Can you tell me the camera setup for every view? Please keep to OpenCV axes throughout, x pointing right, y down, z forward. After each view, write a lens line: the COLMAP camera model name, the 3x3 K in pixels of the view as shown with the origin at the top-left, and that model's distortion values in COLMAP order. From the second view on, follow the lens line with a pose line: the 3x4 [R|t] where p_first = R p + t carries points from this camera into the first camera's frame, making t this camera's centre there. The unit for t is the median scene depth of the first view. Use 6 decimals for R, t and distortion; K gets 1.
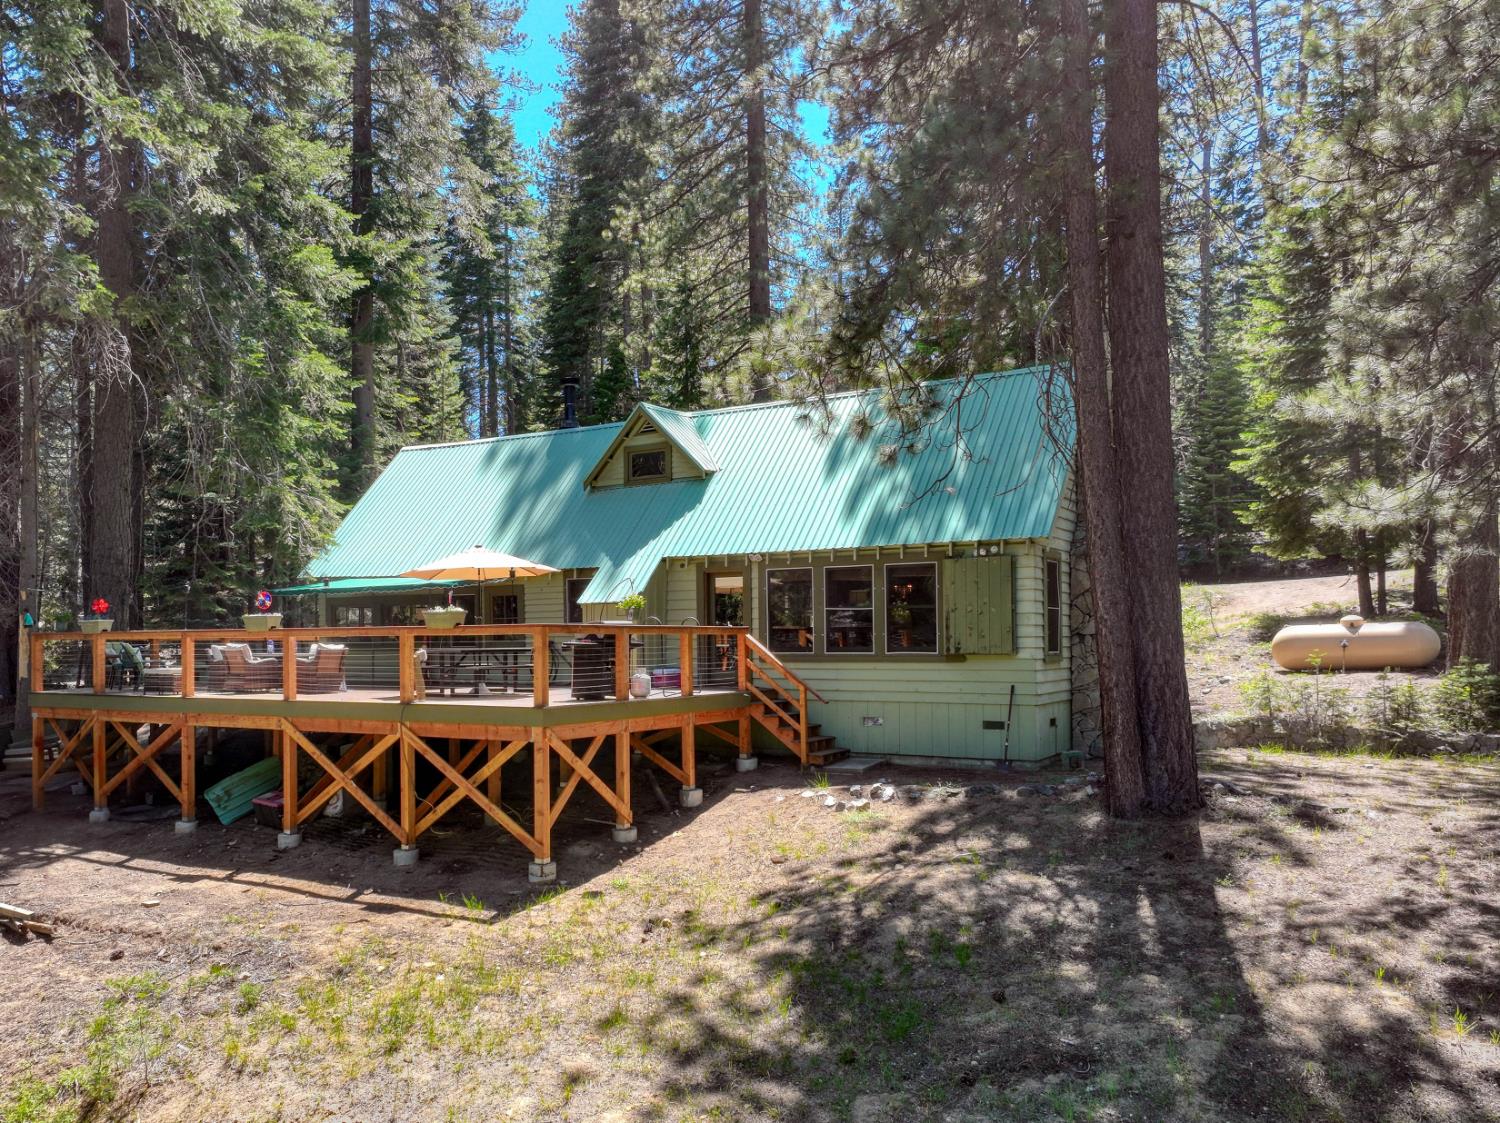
lens RADIAL K [[1232.6, 0, 633.9], [0, 1232.6, 562.6], [0, 0, 1]] dist [-0.005063, 0.000988]
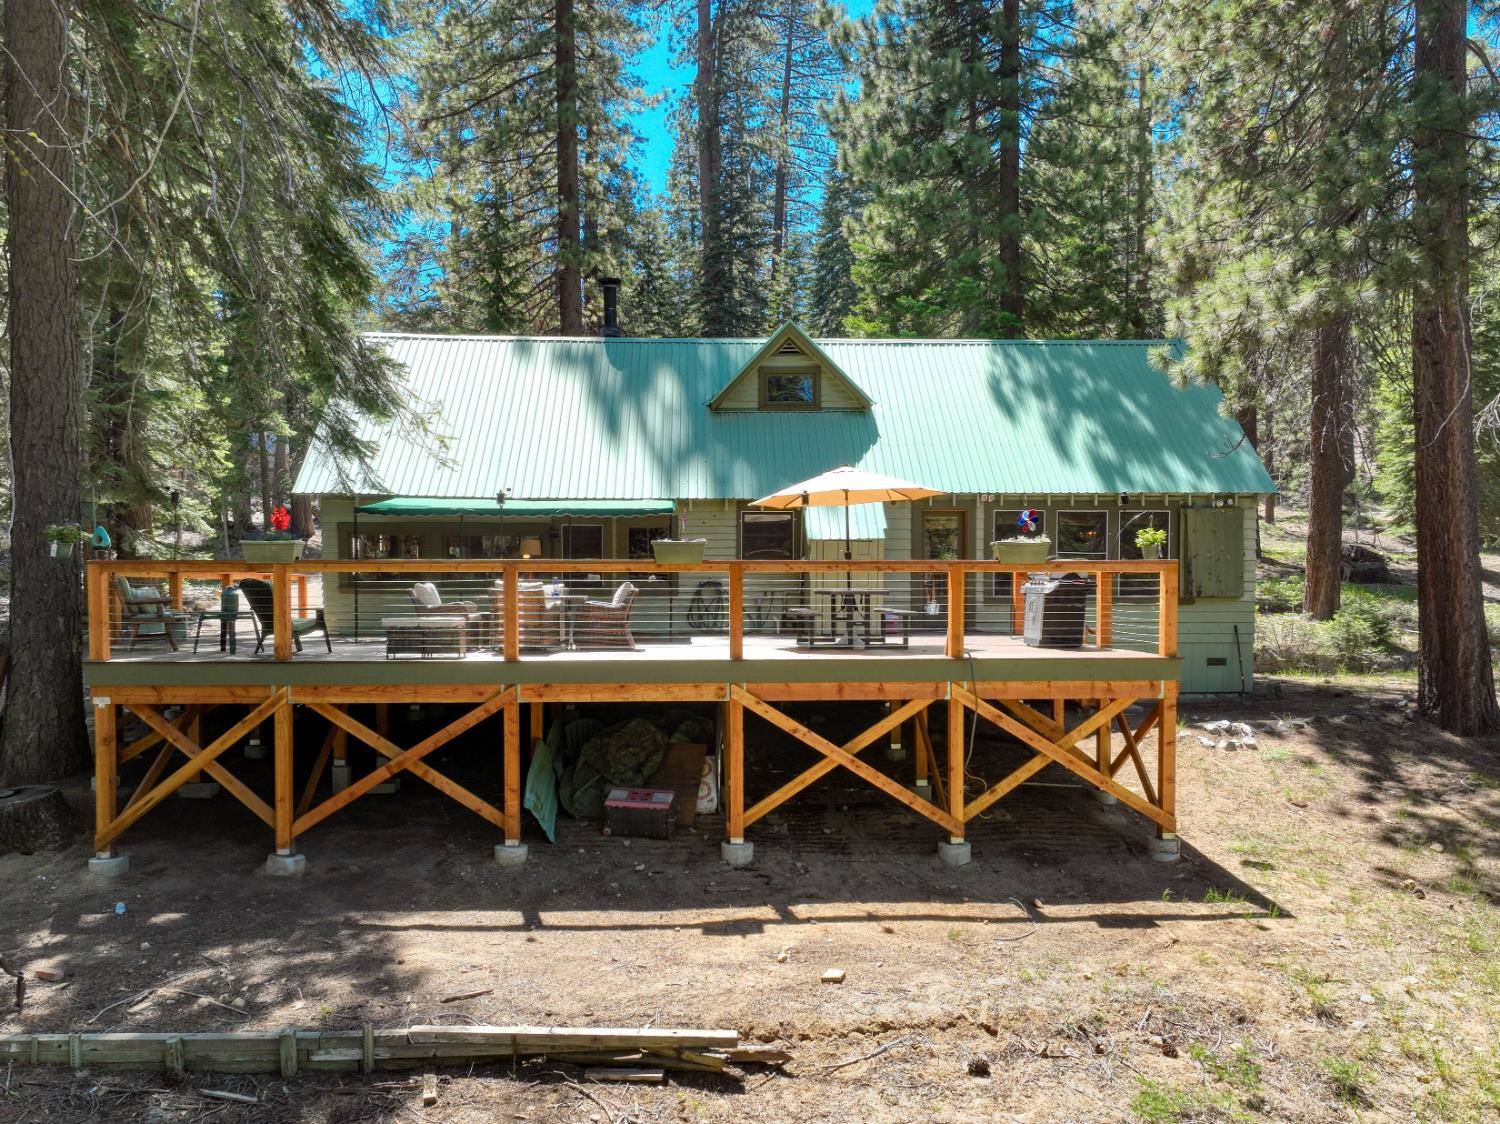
lens RADIAL K [[1098.1, 0, 726.4], [0, 1098.1, 565.0], [0, 0, 1]] dist [-0.000836, -0.003552]
pose [[0.808087, 0.018867, 0.588761, -0.789552], [-0.043543, 0.998666, 0.027761, 0.046381], [-0.587452, -0.048070, 0.807830, 0.578375]]
